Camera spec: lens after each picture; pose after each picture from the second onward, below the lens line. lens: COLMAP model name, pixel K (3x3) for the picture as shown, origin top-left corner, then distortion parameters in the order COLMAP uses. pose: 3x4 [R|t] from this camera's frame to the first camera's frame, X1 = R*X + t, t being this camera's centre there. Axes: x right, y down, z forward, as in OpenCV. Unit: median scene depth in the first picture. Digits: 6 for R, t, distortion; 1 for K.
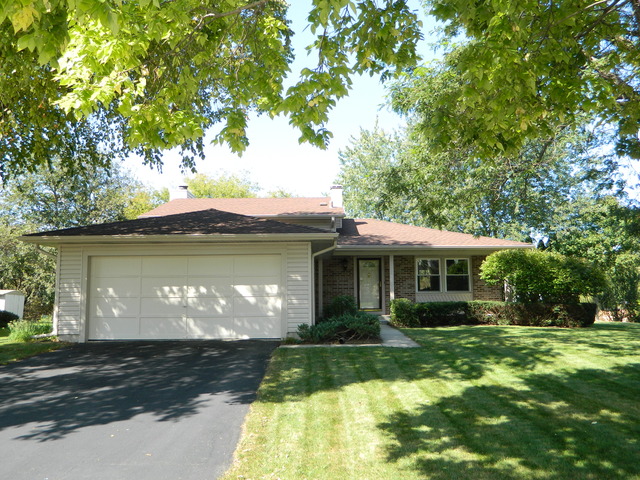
lens RADIAL K [[524.4, 0, 320.0], [0, 524.4, 240.0], [0, 0, 1]] dist [0.005625, 0.004003]
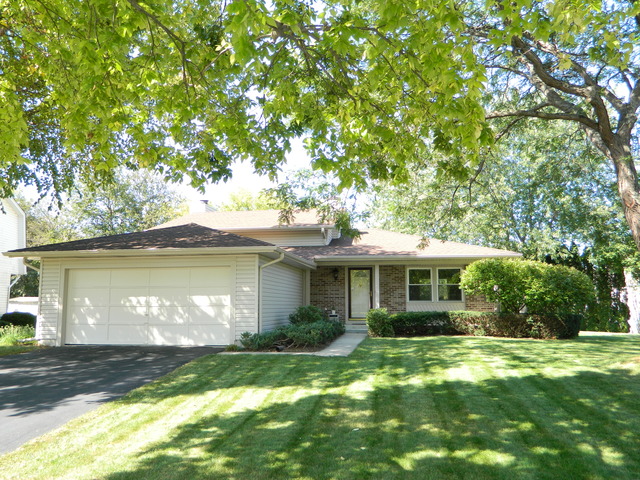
lens RADIAL K [[524.4, 0, 320.0], [0, 524.4, 240.0], [0, 0, 1]] dist [0.005625, 0.004003]
pose [[0.987721, -0.014648, -0.155542, 0.258735], [0.012471, 0.999810, -0.014966, -0.007703], [0.155731, 0.012842, 0.987716, -0.021054]]
